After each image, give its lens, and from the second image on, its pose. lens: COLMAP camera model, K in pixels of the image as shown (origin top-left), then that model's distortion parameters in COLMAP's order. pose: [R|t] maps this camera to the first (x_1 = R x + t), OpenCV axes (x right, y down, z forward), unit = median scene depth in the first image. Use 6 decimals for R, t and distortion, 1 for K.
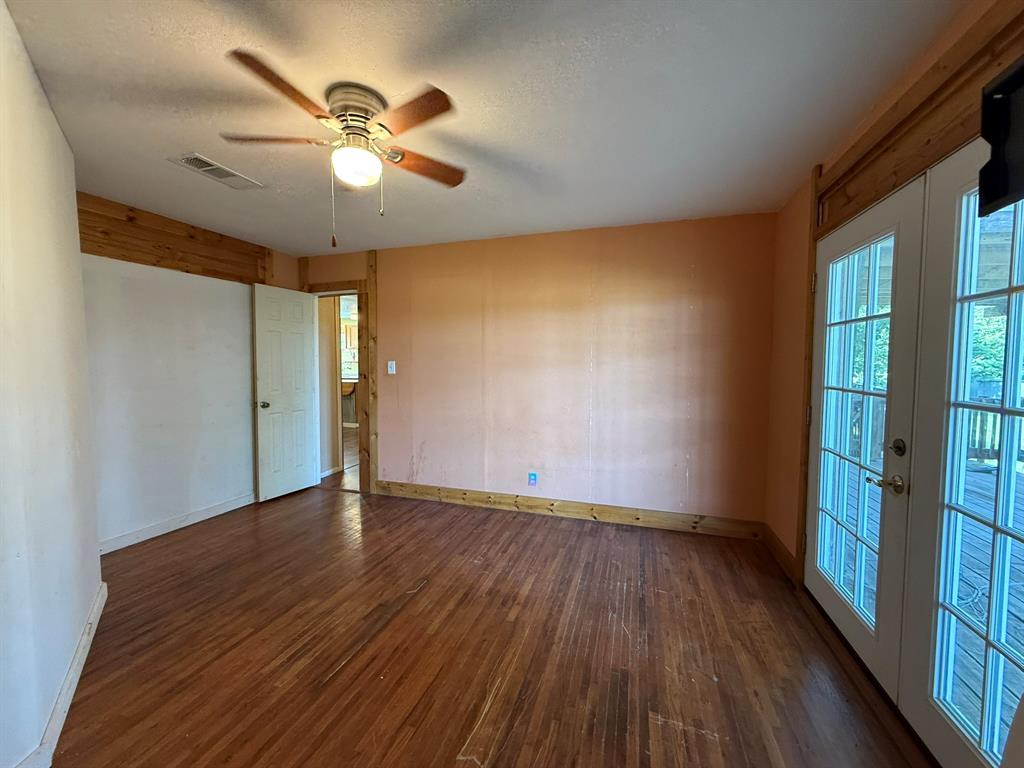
lens RADIAL K [[406.8, 0, 509.8], [0, 406.8, 379.1], [0, 0, 1]] dist [-0.000300, -0.000099]
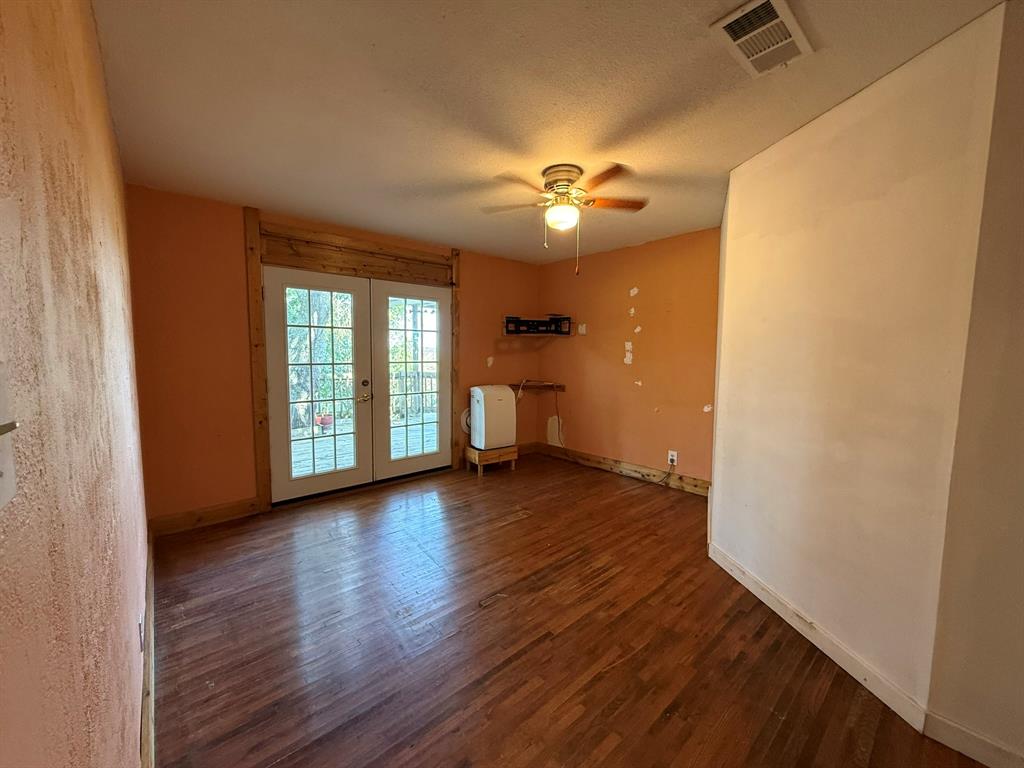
lens RADIAL K [[406.8, 0, 507.5], [0, 406.8, 381.4], [0, 0, 1]] dist [-0.000300, -0.000099]
pose [[-0.852577, -0.049890, 0.520215, -0.777595], [0.012510, 0.993199, 0.115753, -0.087694], [-0.522452, 0.105196, -0.846154, 1.884204]]
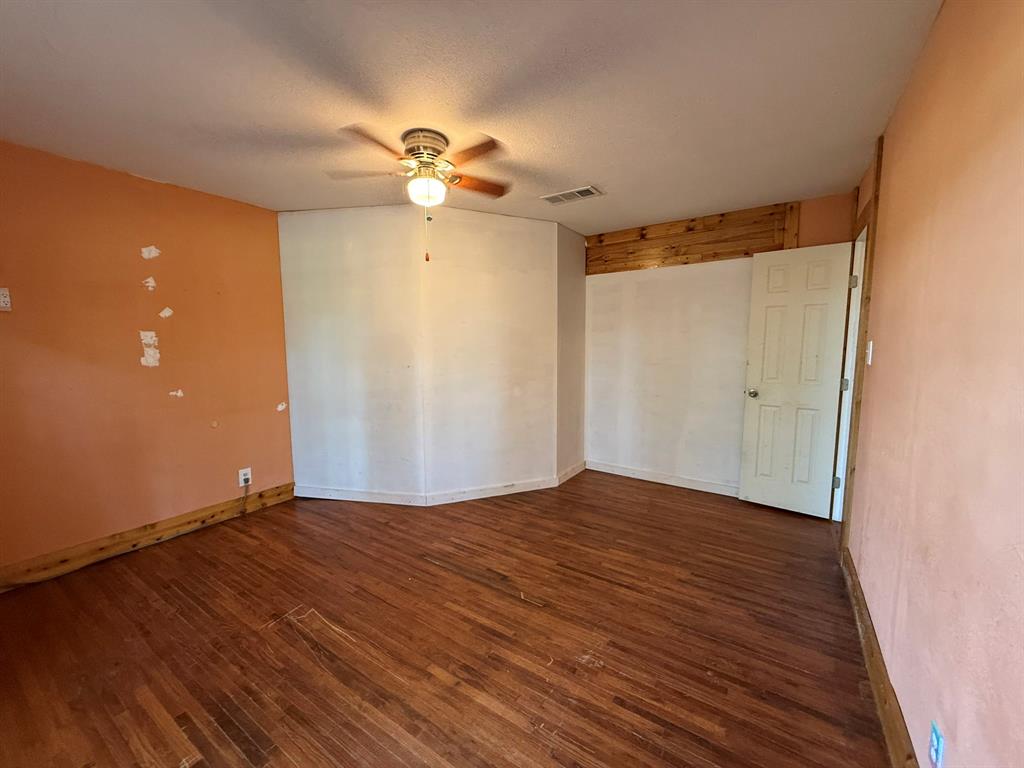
lens RADIAL K [[406.8, 0, 510.4], [0, 406.8, 385.5], [0, 0, 1]] dist [-0.000300, -0.000099]
pose [[-0.272303, 0.091050, -0.957894, 0.651877], [-0.035679, 0.993873, 0.104612, -0.046620], [0.961550, 0.062663, -0.267386, 1.287282]]
